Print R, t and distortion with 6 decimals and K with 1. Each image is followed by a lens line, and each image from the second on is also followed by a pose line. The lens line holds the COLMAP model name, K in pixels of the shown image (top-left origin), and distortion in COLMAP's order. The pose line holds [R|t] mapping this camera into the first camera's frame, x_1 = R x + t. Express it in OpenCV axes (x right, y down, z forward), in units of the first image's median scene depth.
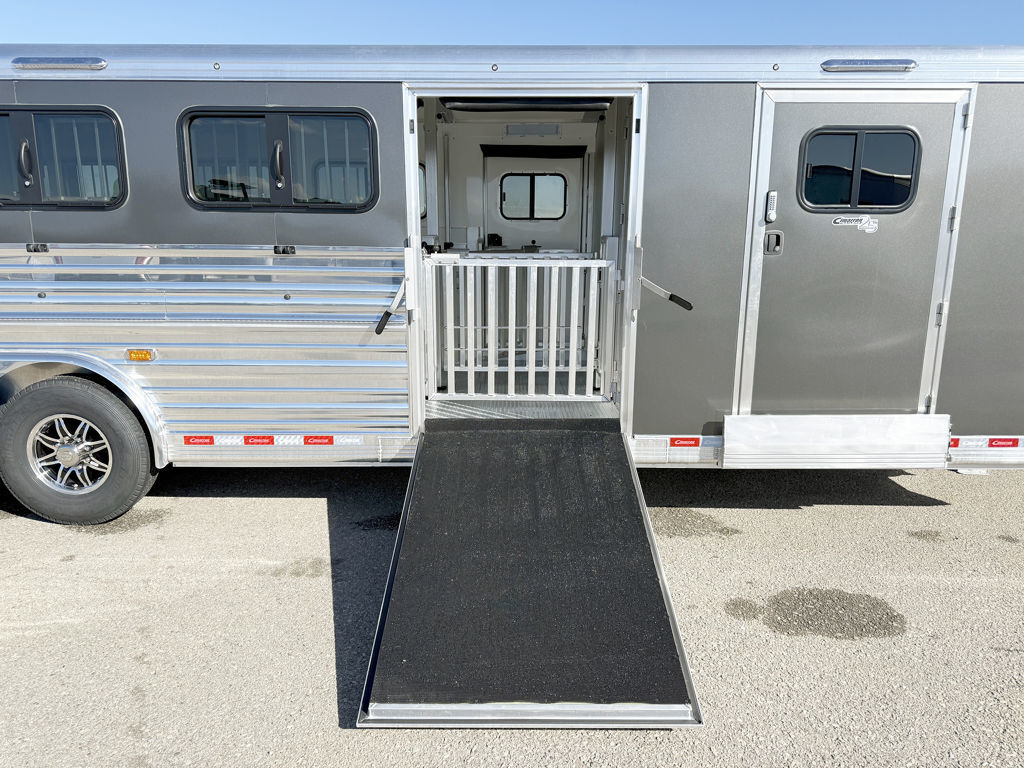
lens RADIAL K [[712.1, 0, 510.6], [0, 712.1, 382.0], [0, 0, 1]] dist [0.012002, -0.004288]
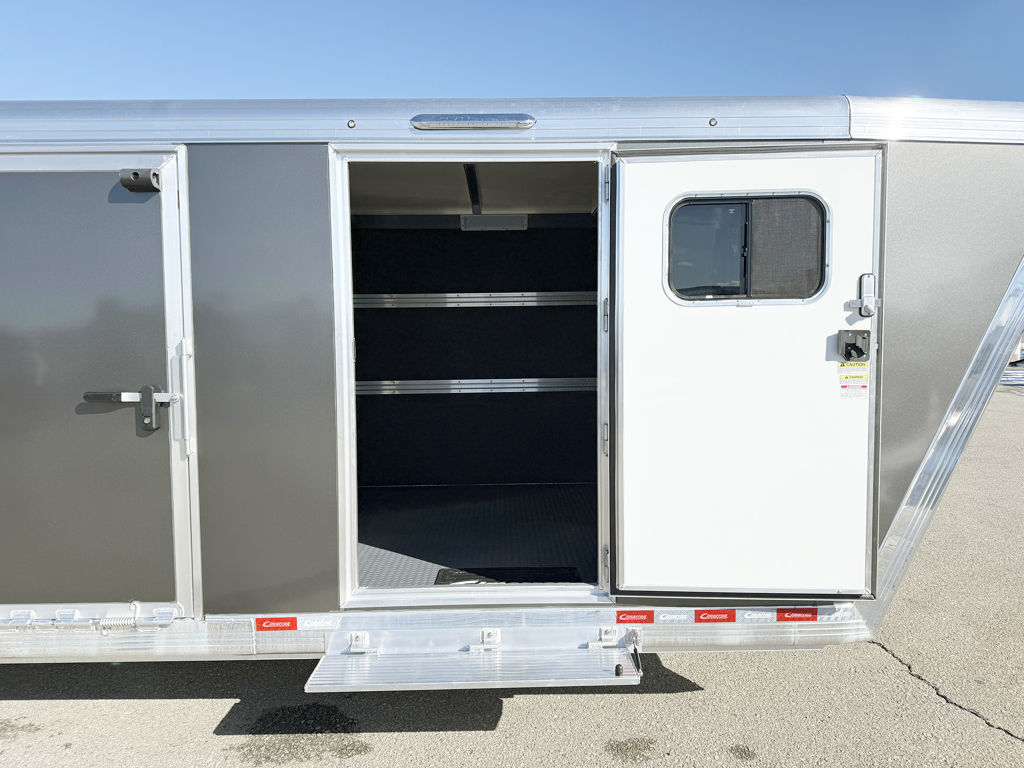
lens RADIAL K [[712.1, 0, 515.5], [0, 712.1, 374.7], [0, 0, 1]] dist [0.012002, -0.004288]
pose [[0.999695, -0.014280, 0.020129, 0.479008], [0.017128, 0.988645, -0.149292, -0.052397], [-0.017769, 0.149592, 0.988588, 0.254198]]
